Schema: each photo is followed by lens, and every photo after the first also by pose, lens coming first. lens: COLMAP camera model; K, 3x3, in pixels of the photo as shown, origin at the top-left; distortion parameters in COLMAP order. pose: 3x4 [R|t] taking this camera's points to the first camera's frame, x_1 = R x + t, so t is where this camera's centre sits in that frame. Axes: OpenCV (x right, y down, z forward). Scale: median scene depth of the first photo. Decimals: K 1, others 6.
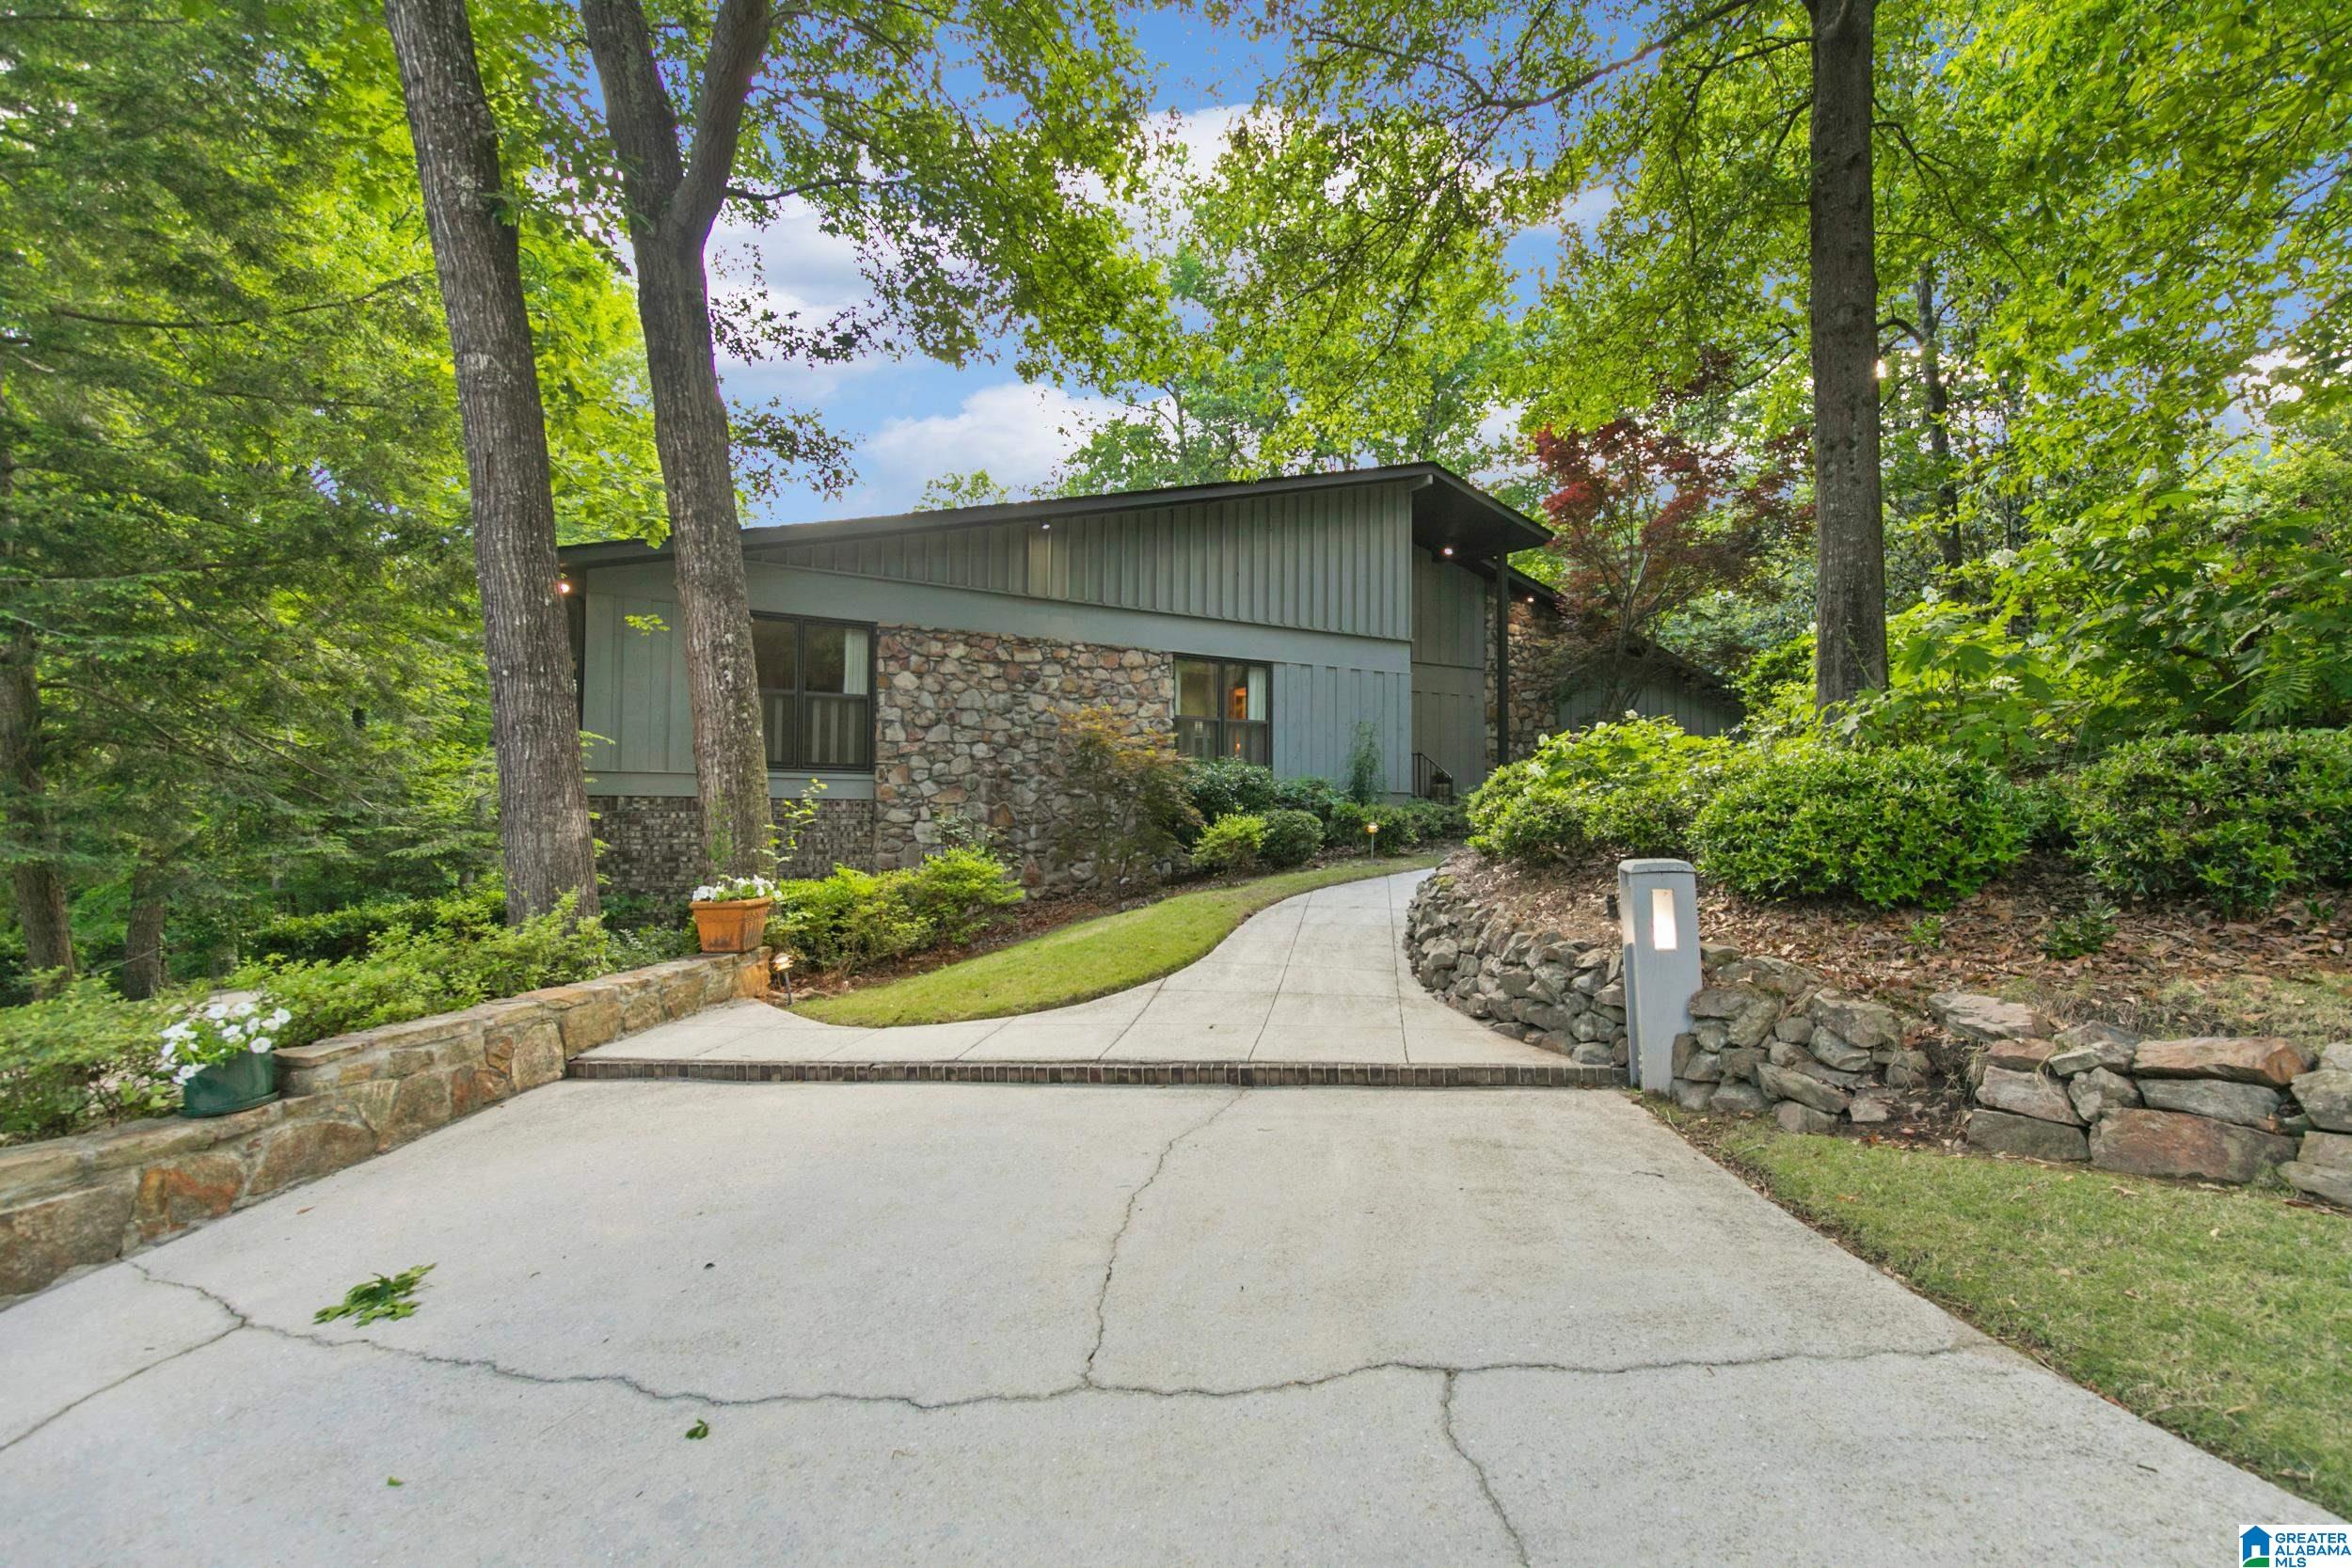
lens RADIAL K [[1061.6, 0, 1170.5], [0, 1061.6, 791.5], [0, 0, 1]] dist [0.005936, -0.000382]
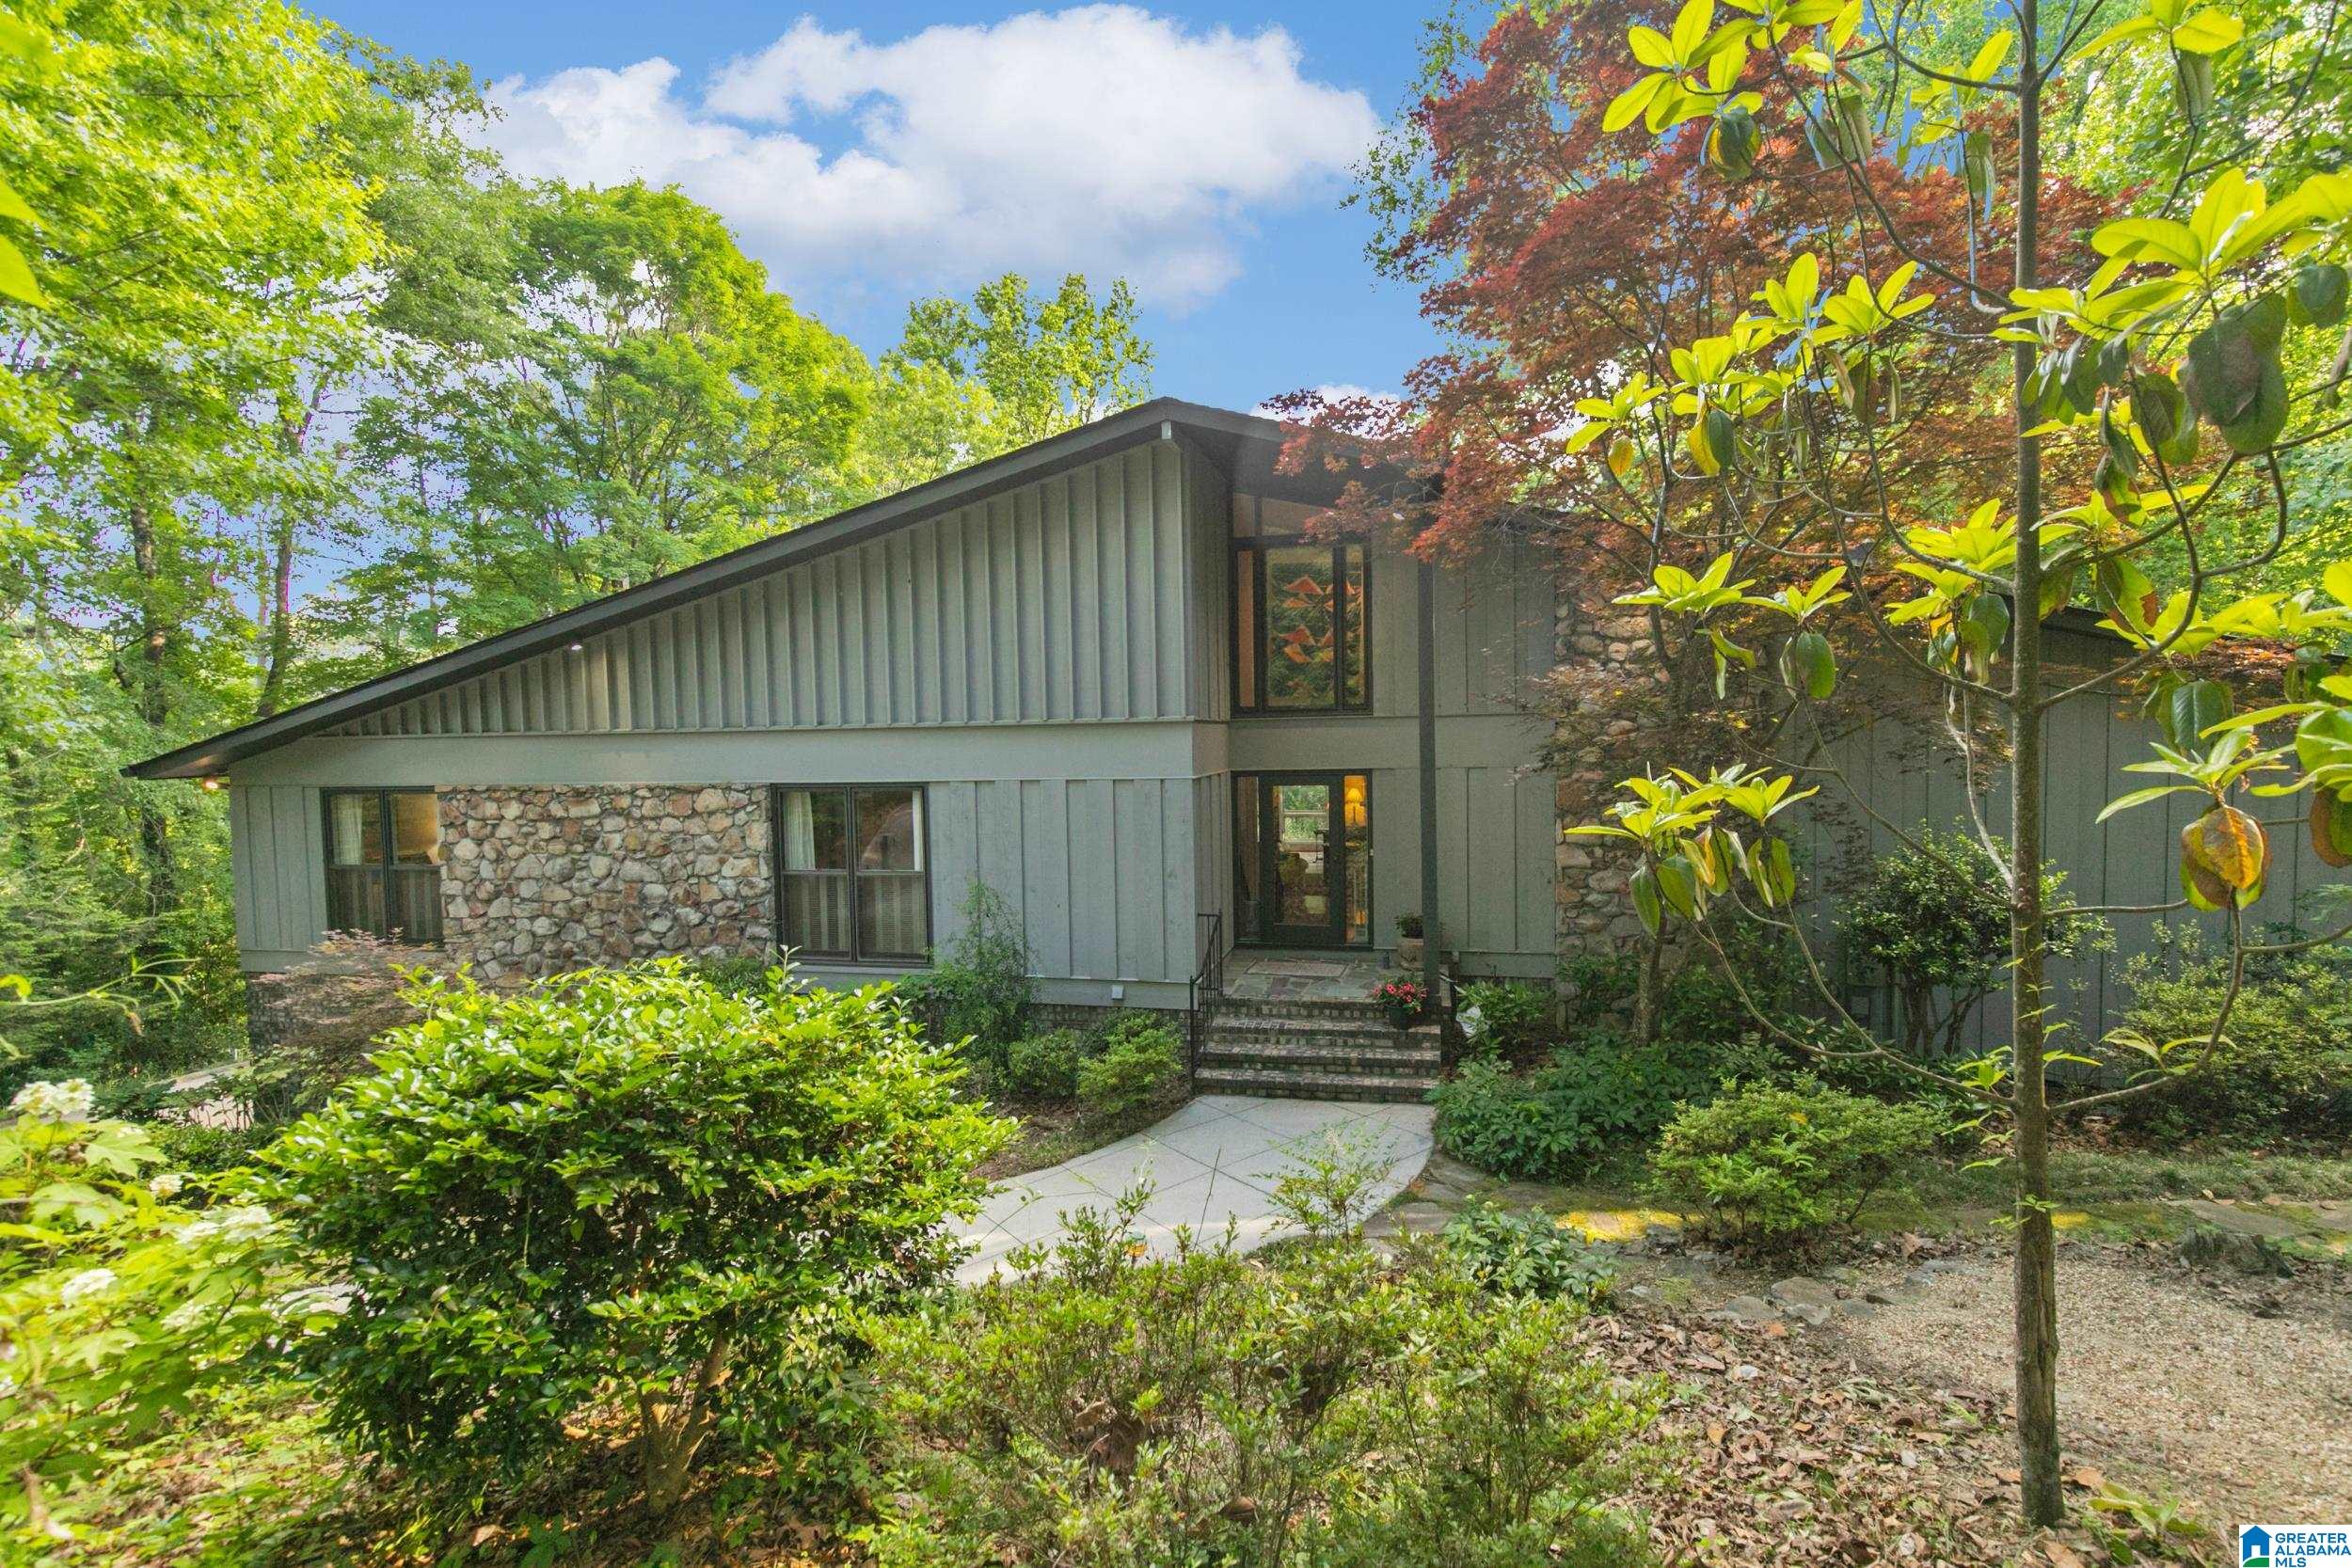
lens RADIAL K [[1061.6, 0, 1180.9], [0, 1061.6, 789.4], [0, 0, 1]] dist [0.005936, -0.000382]
pose [[0.739112, 0.008451, -0.673530, 0.759425], [0.044063, 0.997173, 0.060865, -0.174543], [0.672140, -0.074663, 0.736650, 0.718009]]
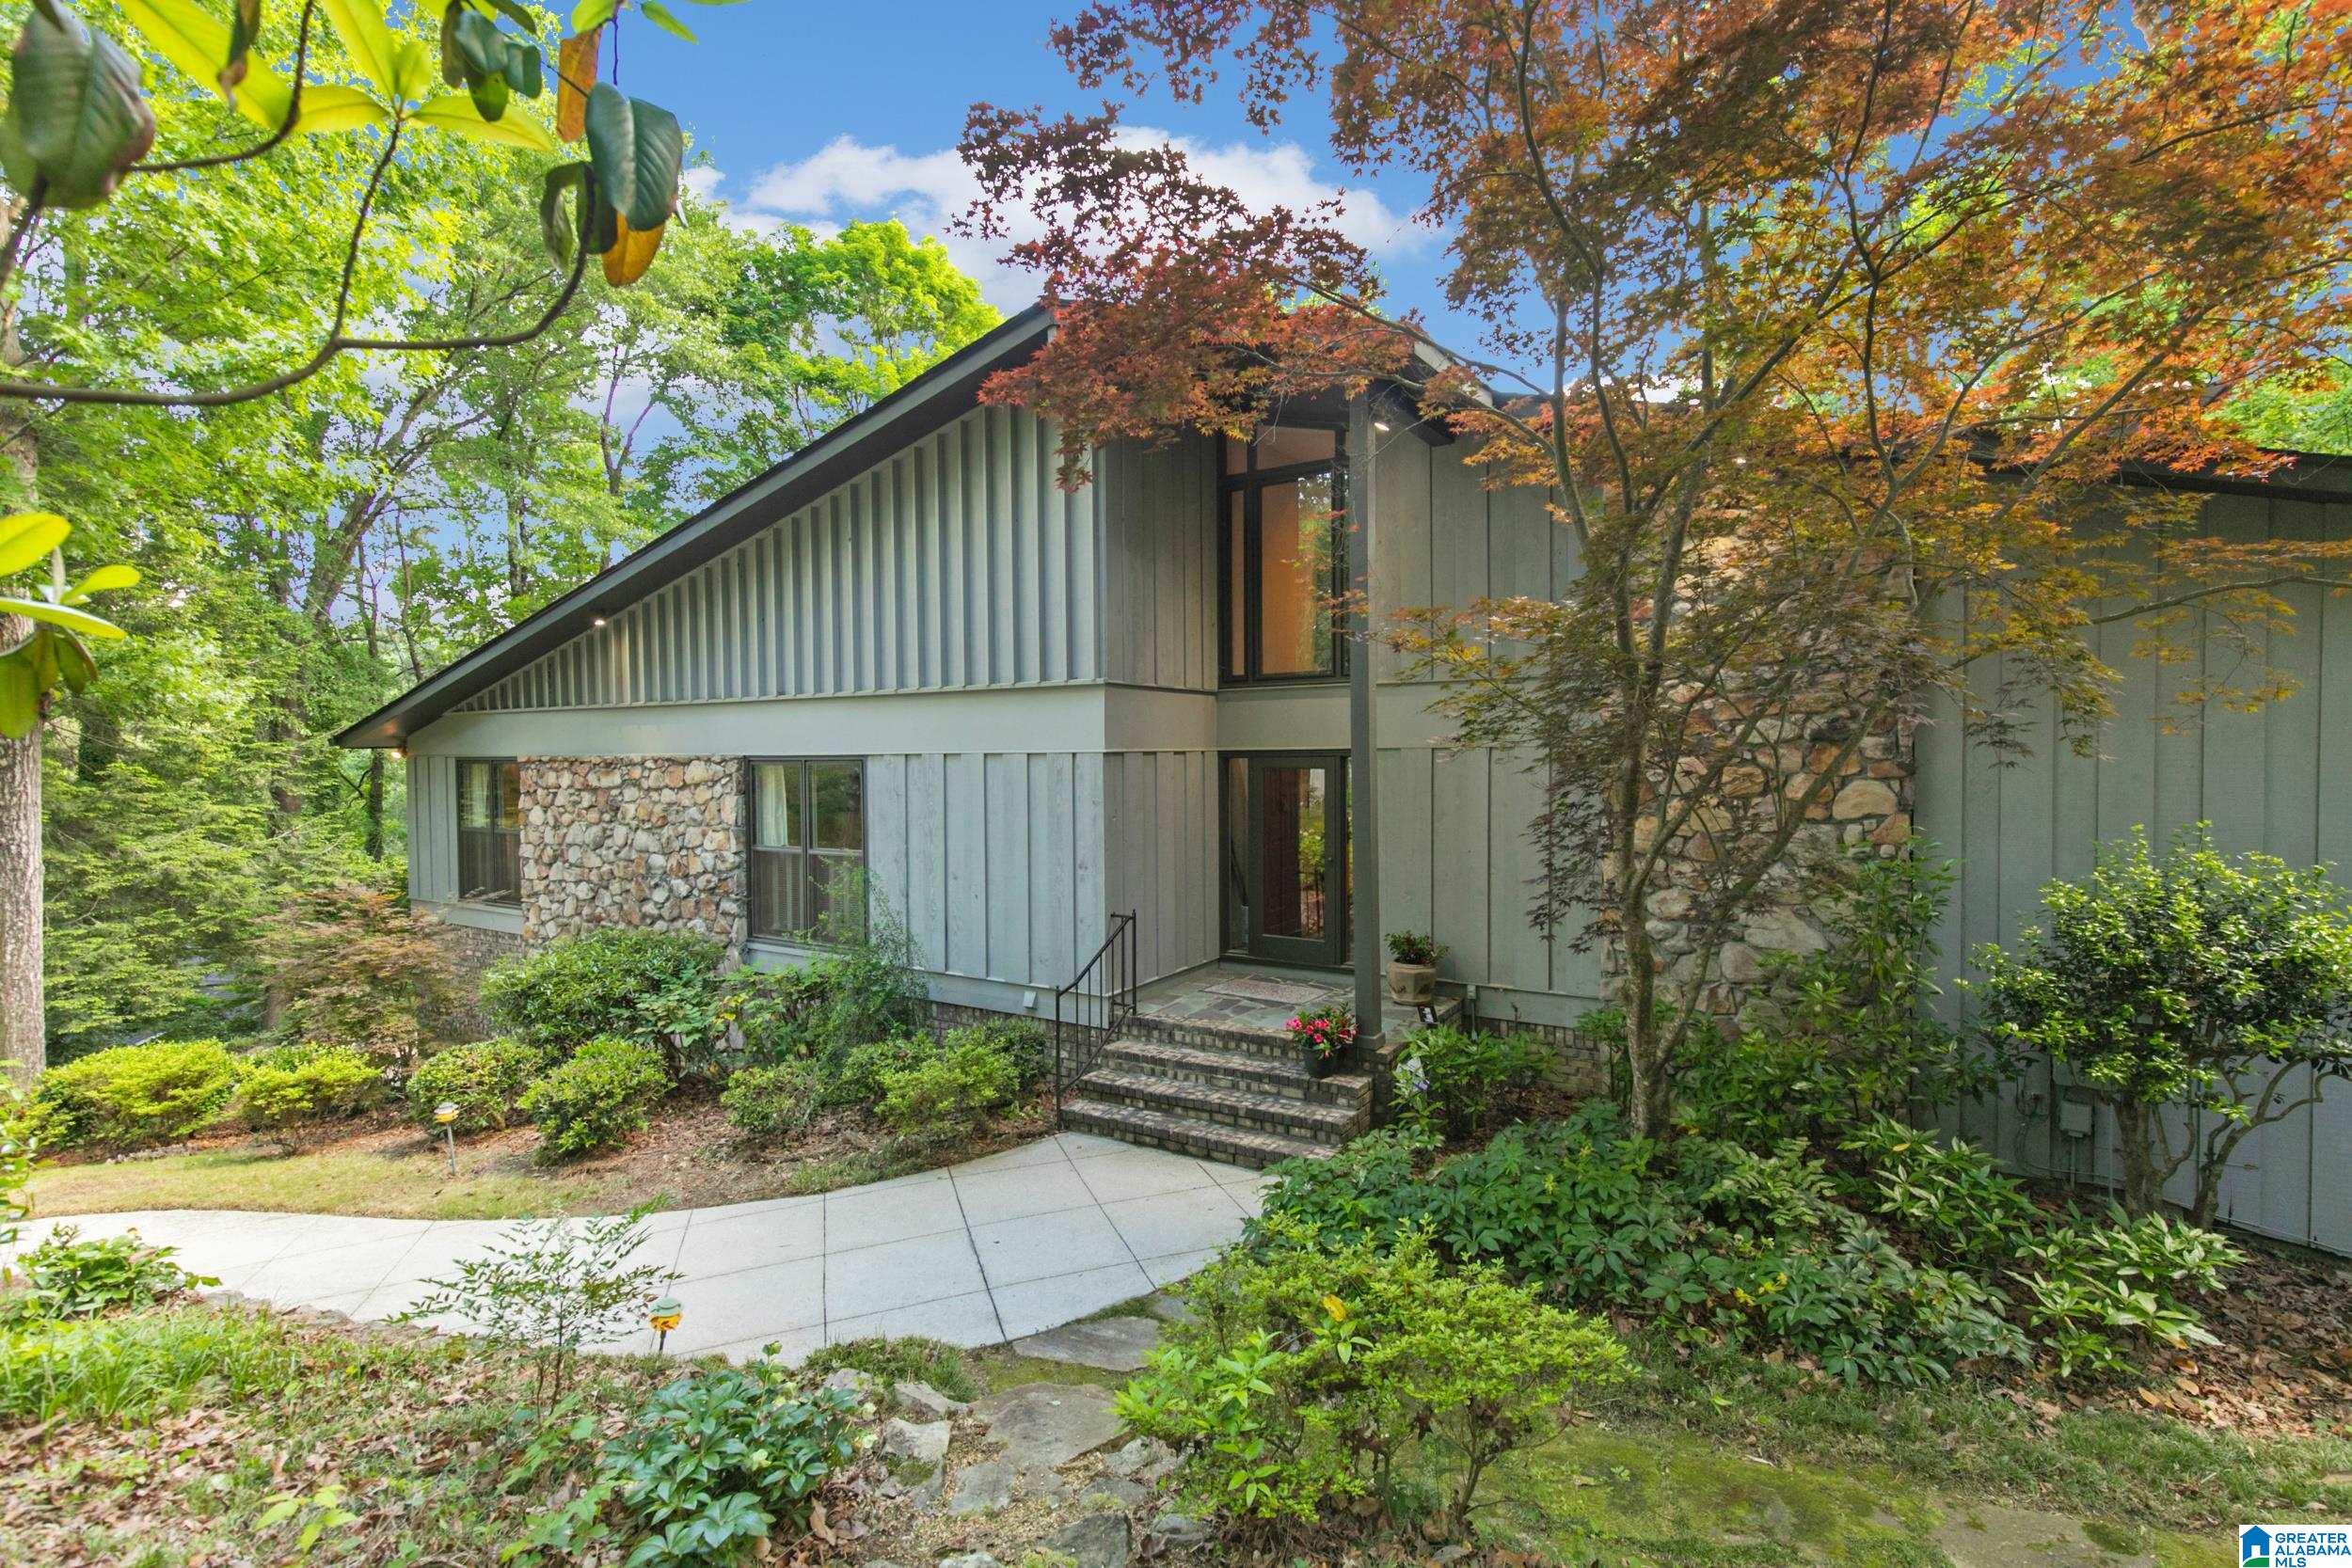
lens RADIAL K [[1061.6, 0, 1187.0], [0, 1061.6, 781.1], [0, 0, 1]] dist [0.005936, -0.000382]
pose [[0.492913, 0.010079, -0.870020, 0.831440], [0.034252, 0.998933, 0.030978, -0.138751], [0.869404, -0.045070, 0.492041, 0.994981]]
